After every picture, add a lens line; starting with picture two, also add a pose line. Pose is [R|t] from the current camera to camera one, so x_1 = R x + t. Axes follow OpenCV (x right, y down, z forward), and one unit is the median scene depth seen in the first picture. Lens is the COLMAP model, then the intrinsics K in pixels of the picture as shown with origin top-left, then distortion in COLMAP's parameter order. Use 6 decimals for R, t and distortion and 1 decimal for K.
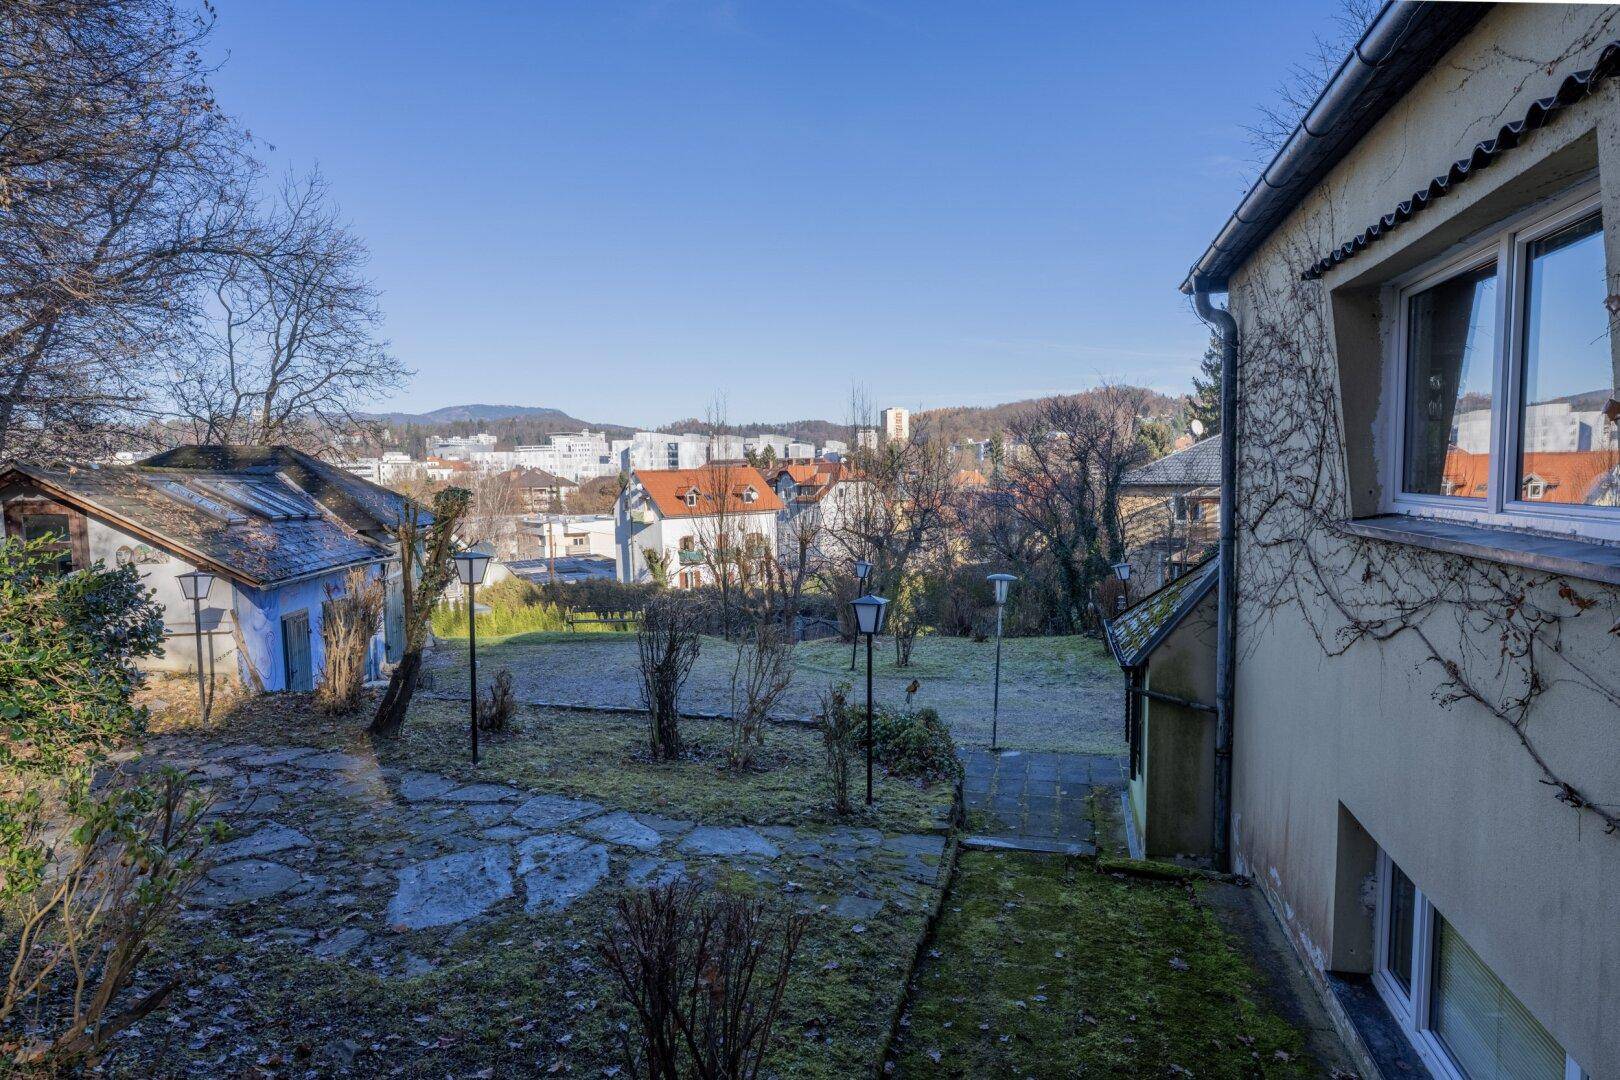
lens RADIAL K [[907.8, 0, 812.7], [0, 907.8, 541.9], [0, 0, 1]] dist [-0.048088, 0.038669]
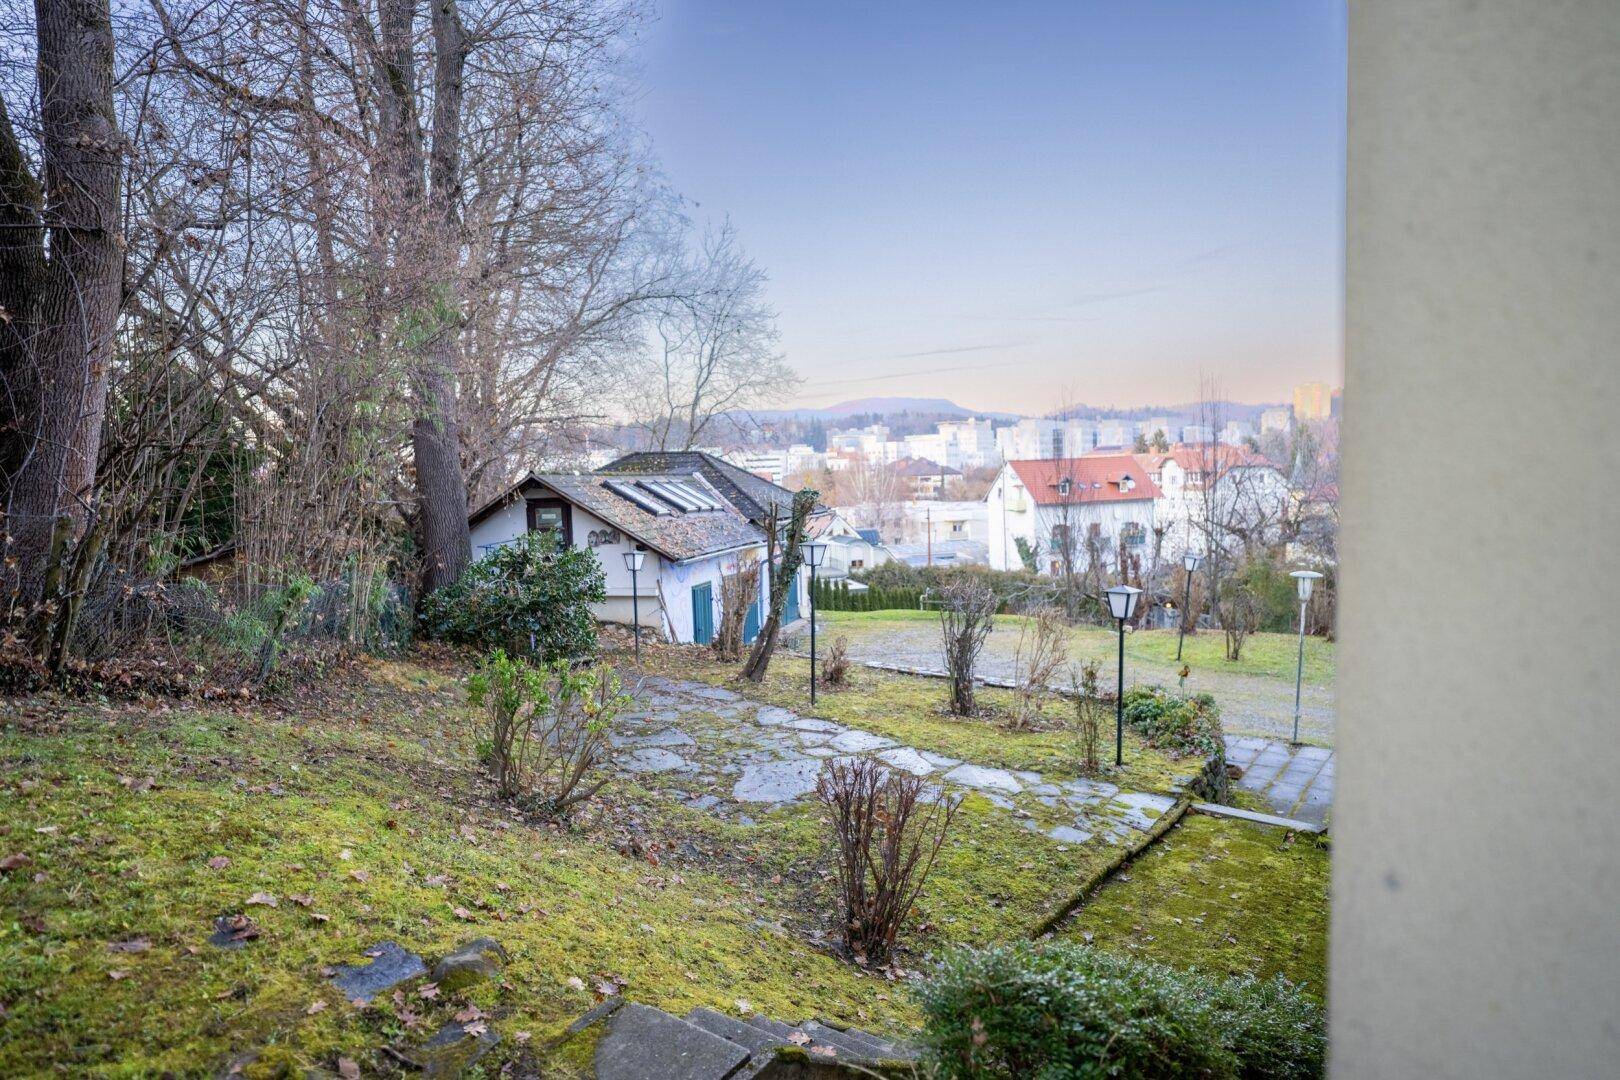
lens RADIAL K [[907.8, 0, 812.7], [0, 907.8, 541.9], [0, 0, 1]] dist [-0.048088, 0.038669]
pose [[0.911699, 0.020580, -0.410343, 0.145211], [-0.014478, 0.999734, 0.017972, -0.009481], [0.410604, -0.010444, 0.911754, -0.172320]]
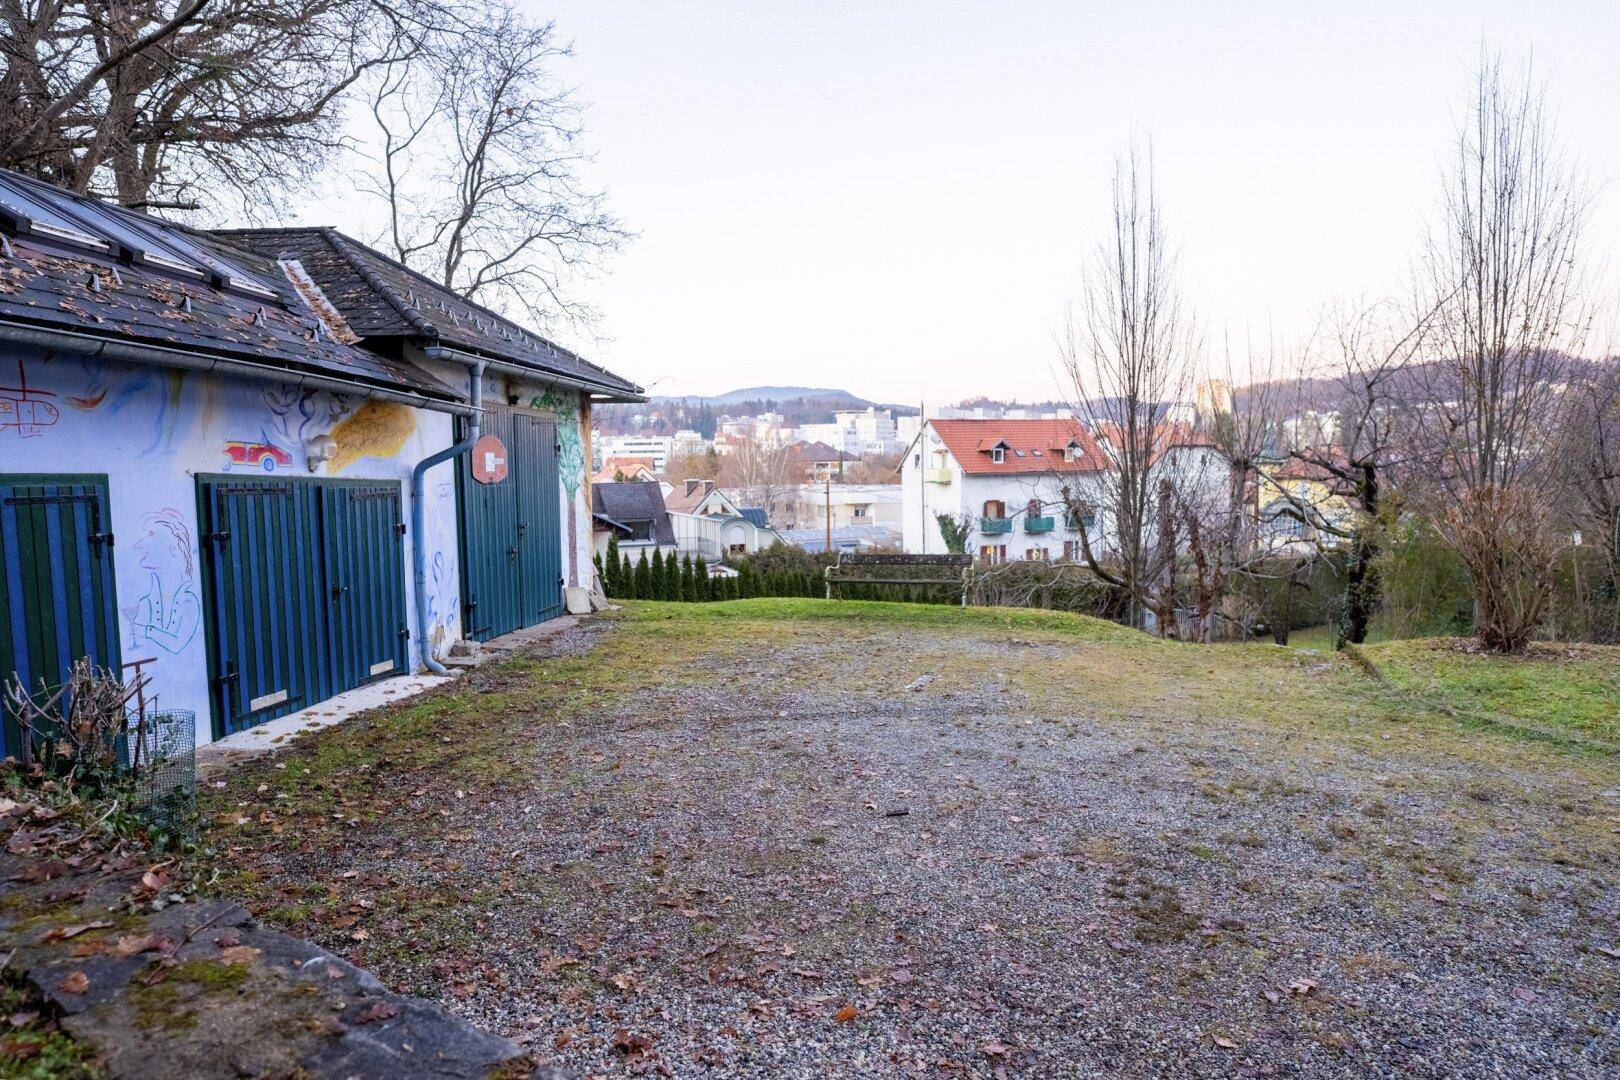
lens RADIAL K [[907.8, 0, 812.7], [0, 907.8, 541.9], [0, 0, 1]] dist [-0.048088, 0.038669]
pose [[0.952847, 0.028849, -0.302076, -0.261445], [-0.025573, 0.999563, 0.014798, 0.127558], [0.302371, -0.006375, 0.953169, 1.077140]]
